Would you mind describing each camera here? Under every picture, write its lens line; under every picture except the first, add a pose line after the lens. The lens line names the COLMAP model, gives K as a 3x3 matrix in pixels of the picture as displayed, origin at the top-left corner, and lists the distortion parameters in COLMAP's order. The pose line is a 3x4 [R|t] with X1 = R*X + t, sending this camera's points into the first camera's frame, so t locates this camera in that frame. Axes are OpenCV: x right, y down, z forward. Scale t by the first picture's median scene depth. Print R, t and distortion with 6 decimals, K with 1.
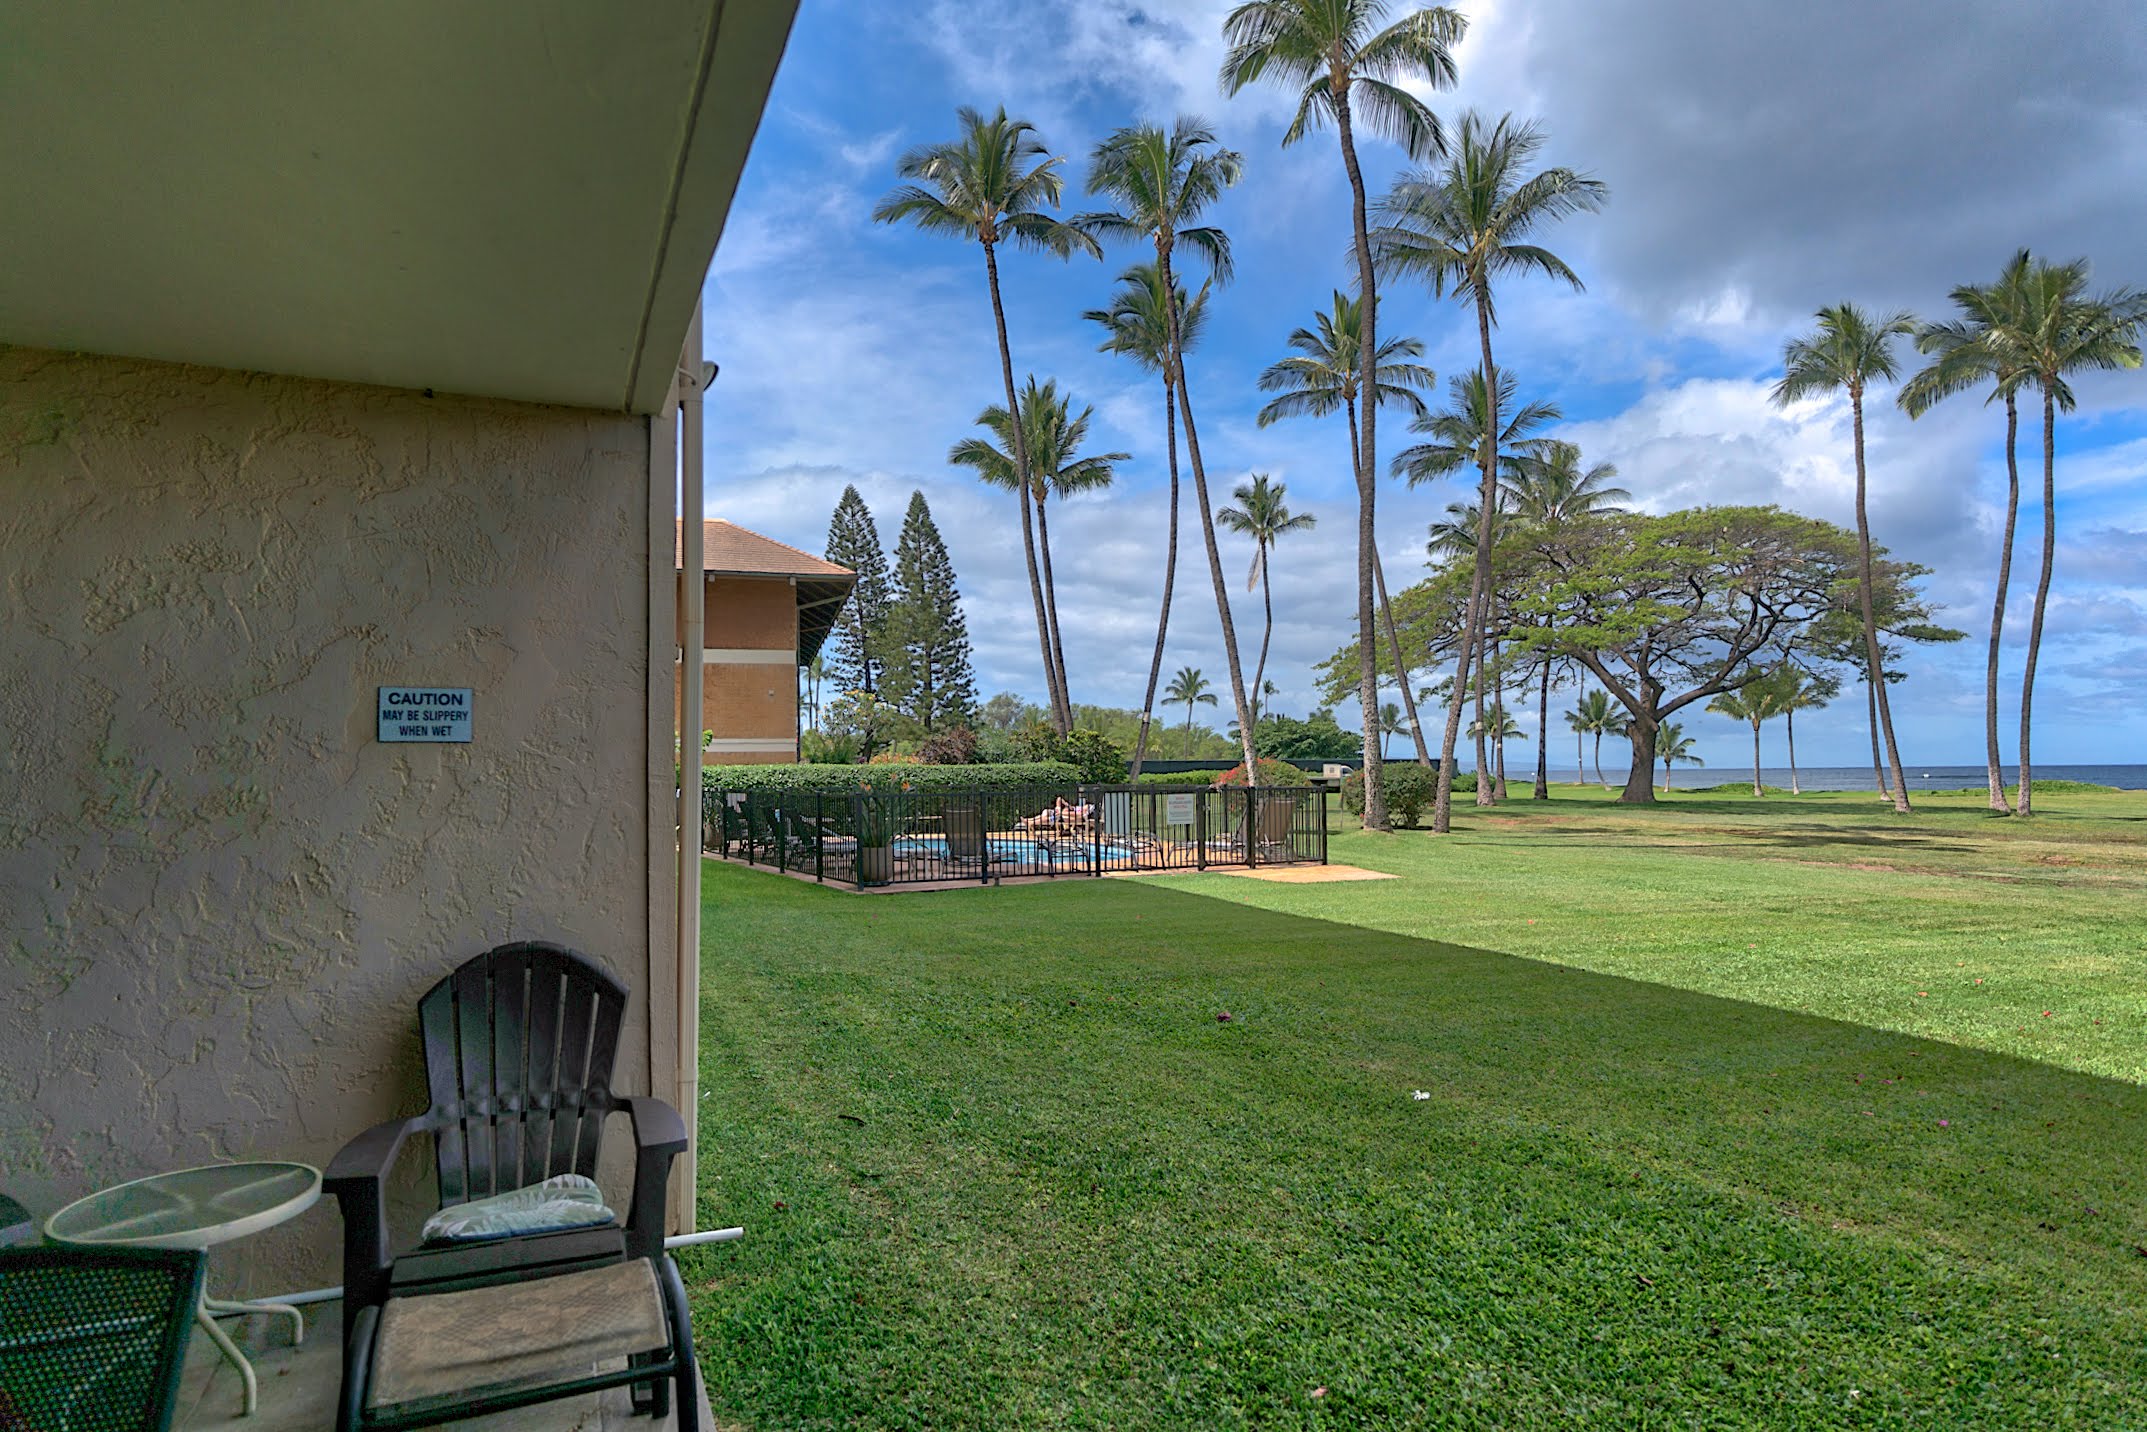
lens RADIAL K [[1155.6, 0, 1073.8], [0, 1155.6, 745.2], [0, 0, 1]] dist [-0.026490, 0.026547]
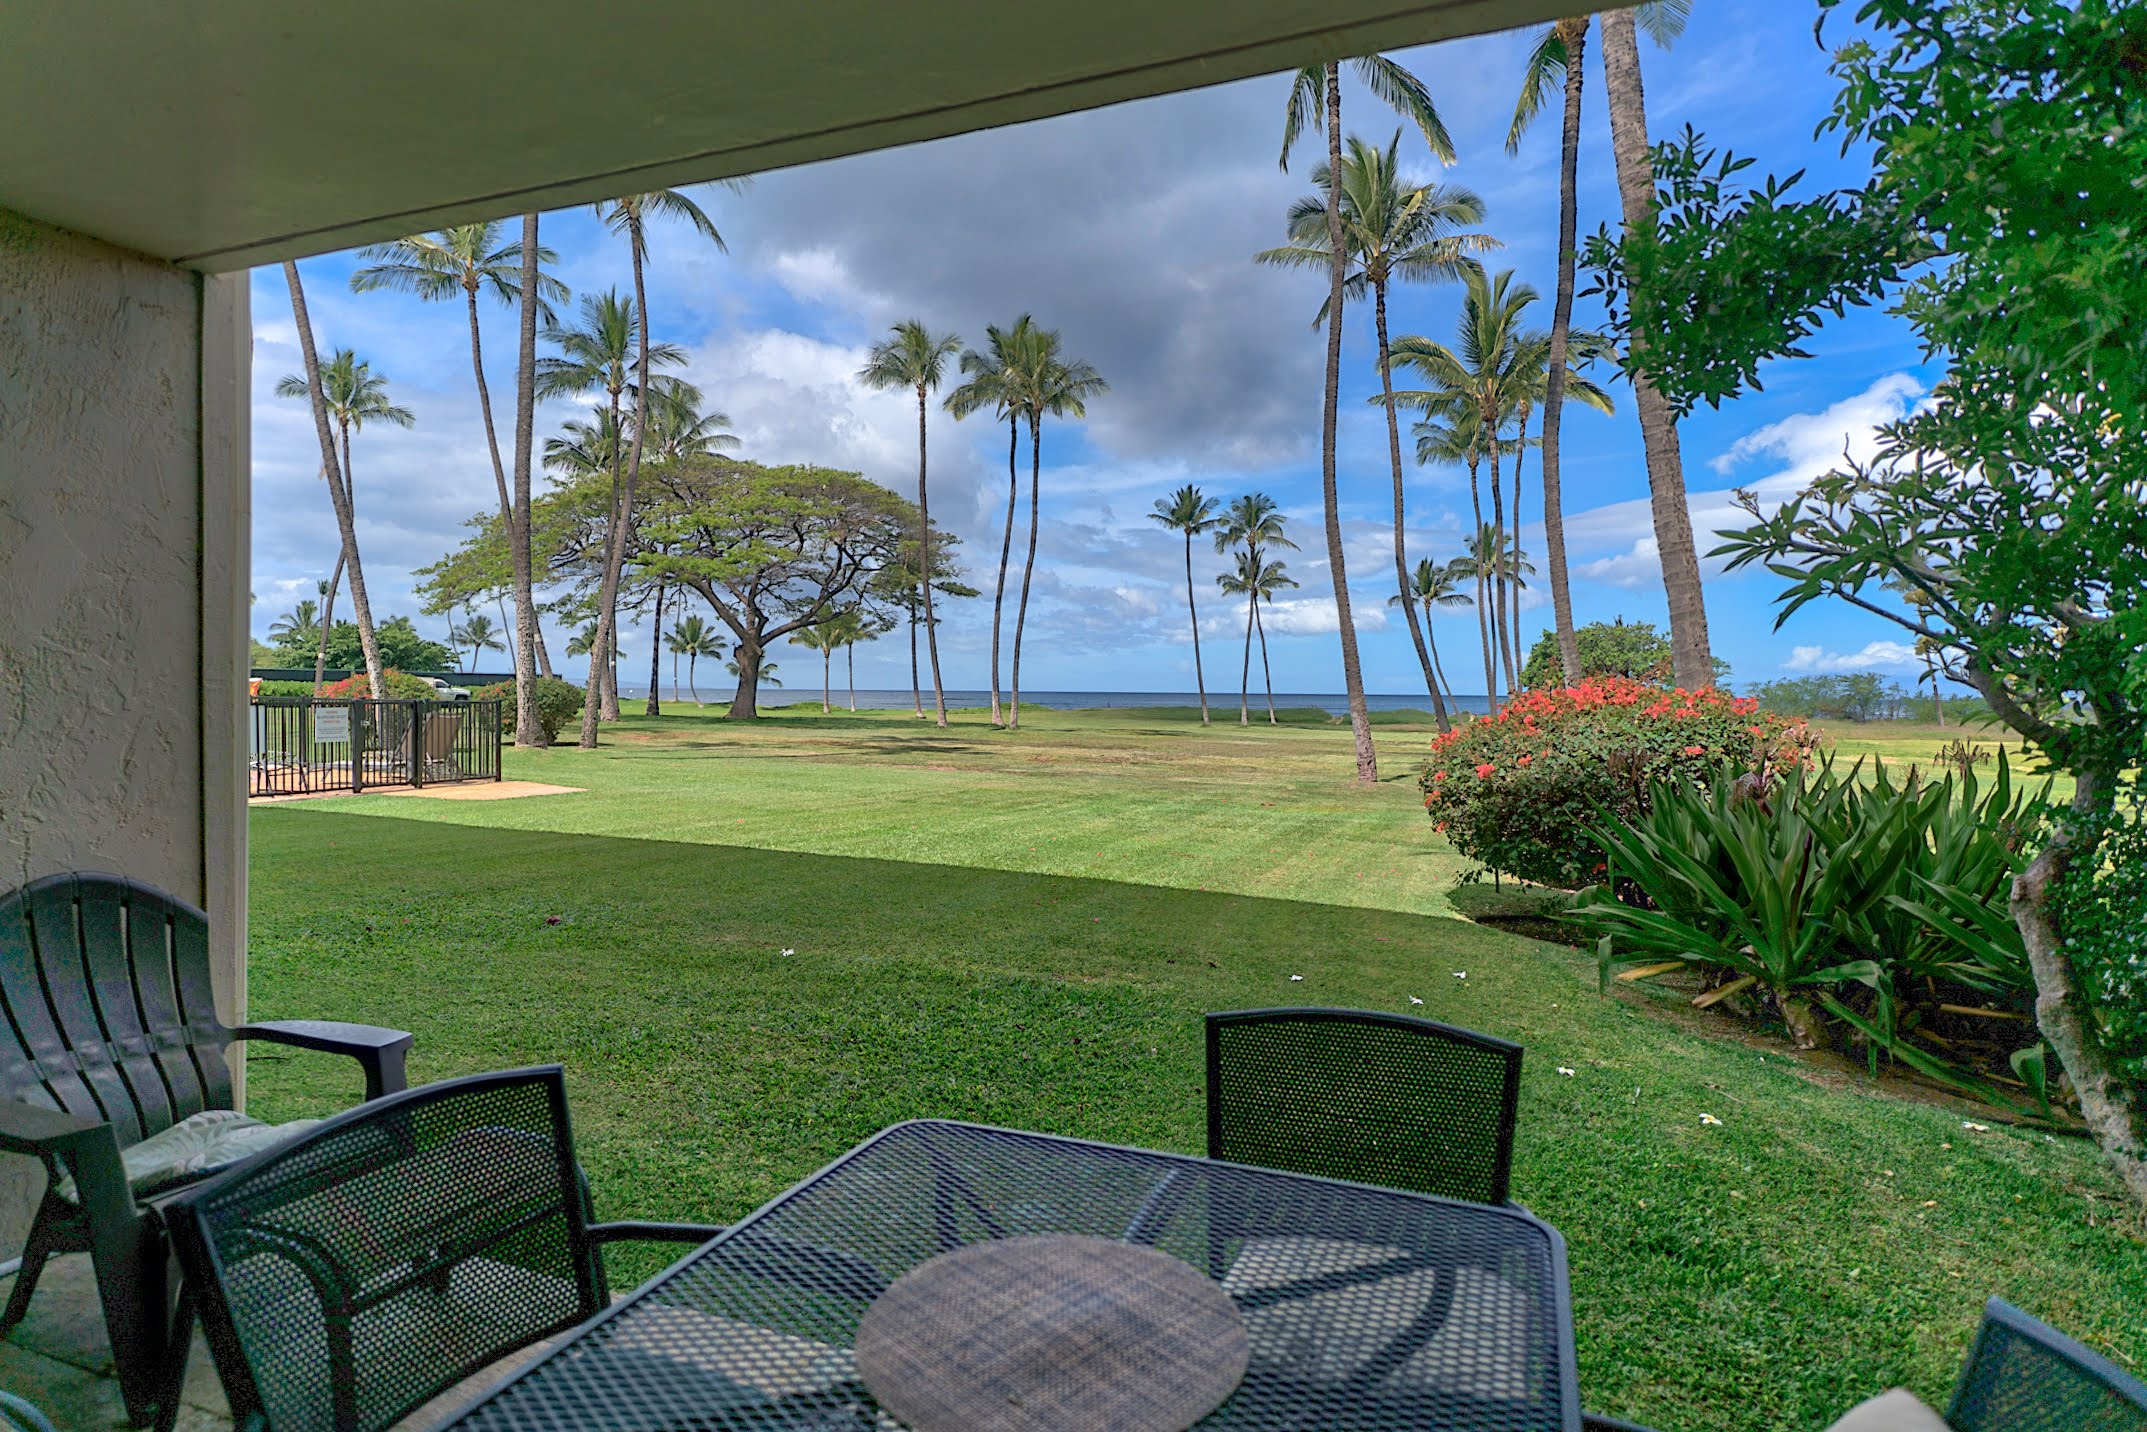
lens RADIAL K [[1104.6, 0, 1069.8], [0, 1104.6, 711.7], [0, 0, 1]] dist [-0.000887, 0.000808]
pose [[0.727998, 0.003703, 0.685569, -0.303732], [-0.032889, 0.999023, 0.029528, 0.002268], [-0.684790, -0.044044, 0.727408, -0.059747]]
